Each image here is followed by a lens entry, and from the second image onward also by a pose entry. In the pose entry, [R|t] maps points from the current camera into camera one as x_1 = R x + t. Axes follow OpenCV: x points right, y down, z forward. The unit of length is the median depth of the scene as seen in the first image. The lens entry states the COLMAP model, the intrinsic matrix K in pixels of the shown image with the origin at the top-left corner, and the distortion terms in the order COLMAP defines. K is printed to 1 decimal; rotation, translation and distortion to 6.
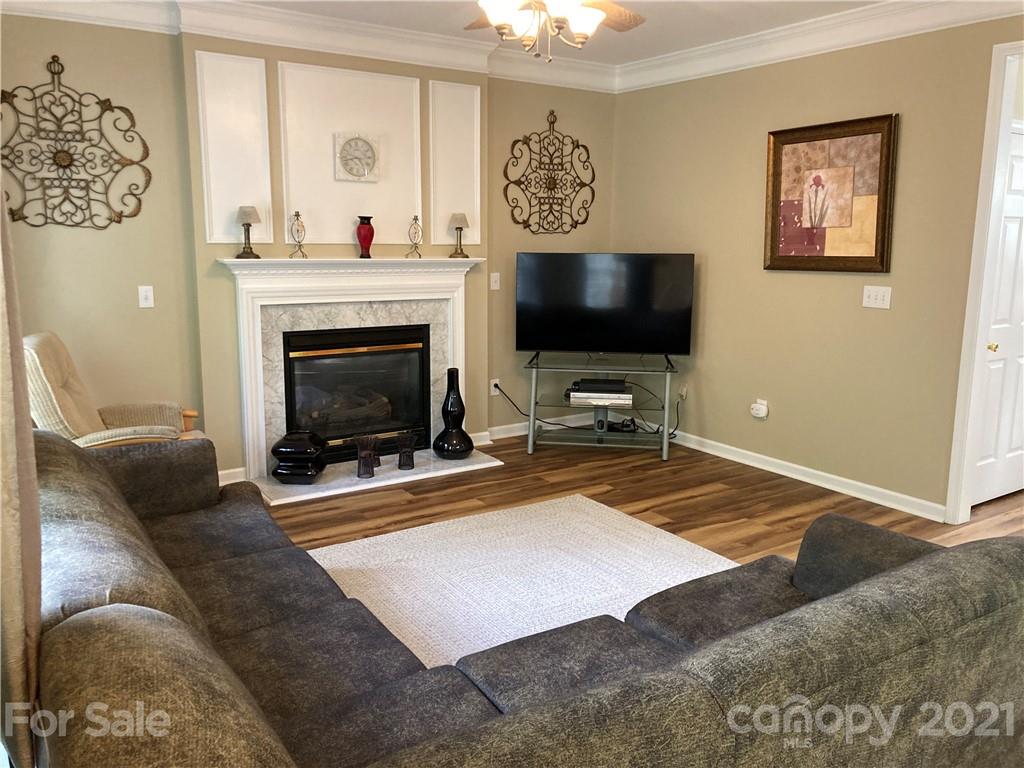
lens RADIAL K [[839.5, 0, 519.5], [0, 839.5, 368.0], [0, 0, 1]] dist [0.043855, -0.038409]
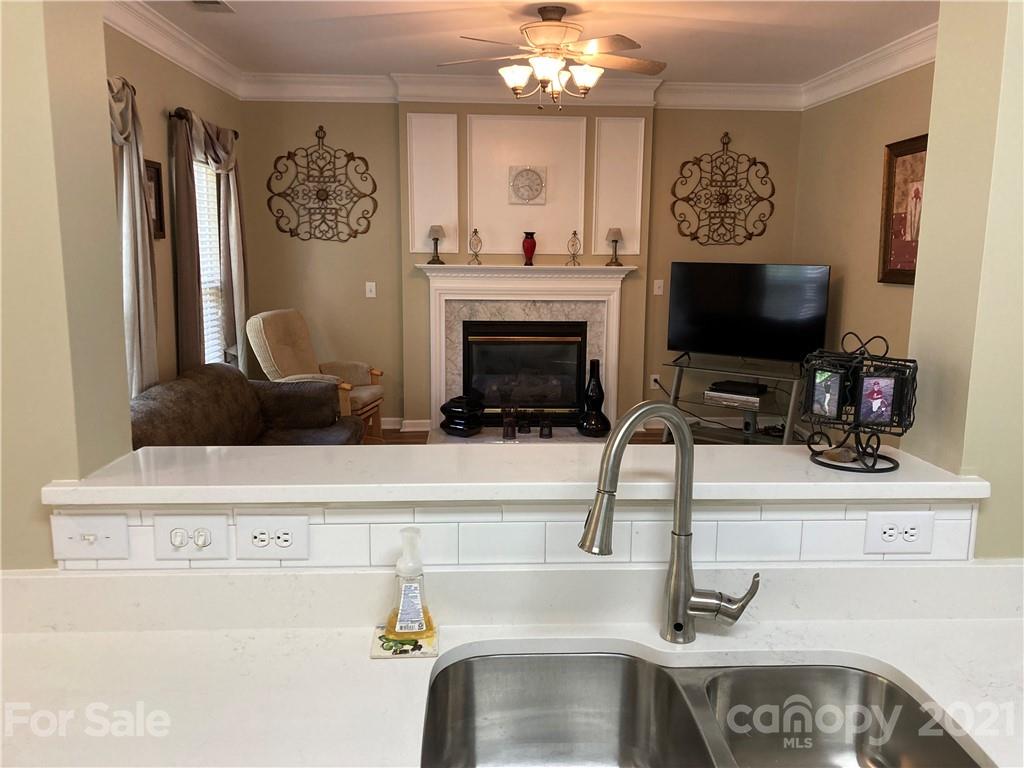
lens RADIAL K [[839.5, 0, 520.5], [0, 839.5, 373.4], [0, 0, 1]] dist [0.043855, -0.038409]
pose [[0.856682, 0.081918, -0.509299, 0.476764], [-0.084473, 0.996260, 0.018154, 0.007925], [0.508881, 0.027470, 0.860398, -0.075162]]
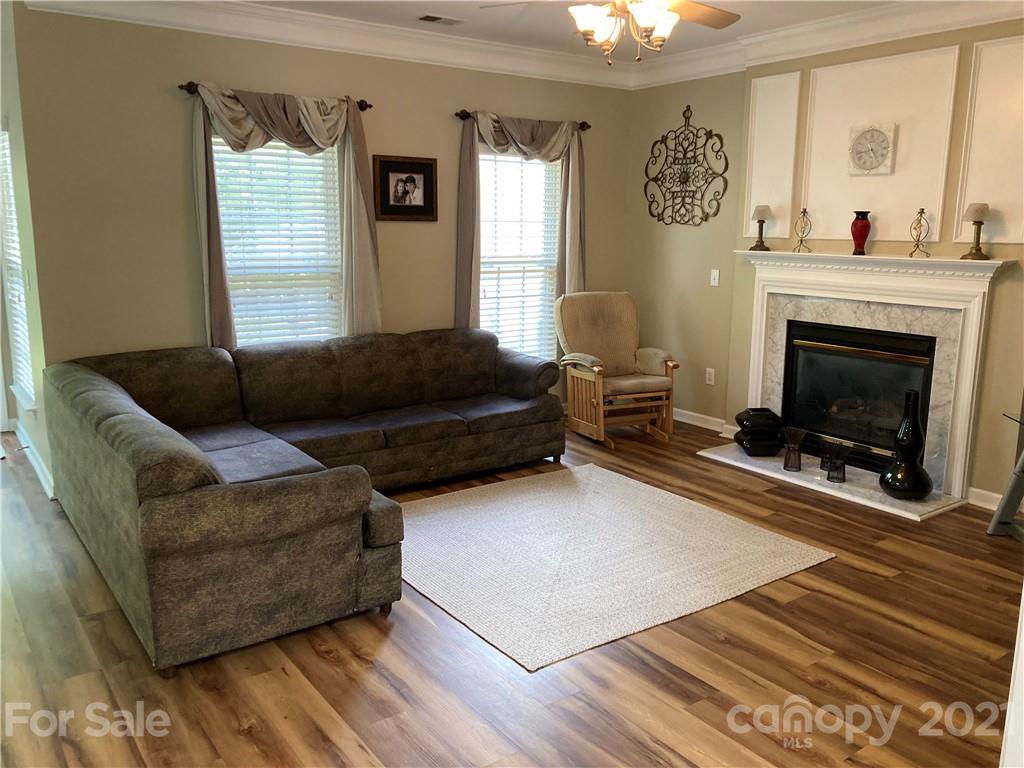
lens RADIAL K [[839.5, 0, 514.0], [0, 839.5, 366.3], [0, 0, 1]] dist [0.043855, -0.038409]
pose [[0.021906, 0.160443, -0.986802, 0.814196], [-0.168263, 0.973551, 0.154553, -0.095062], [0.985499, 0.162656, 0.048323, 0.622071]]
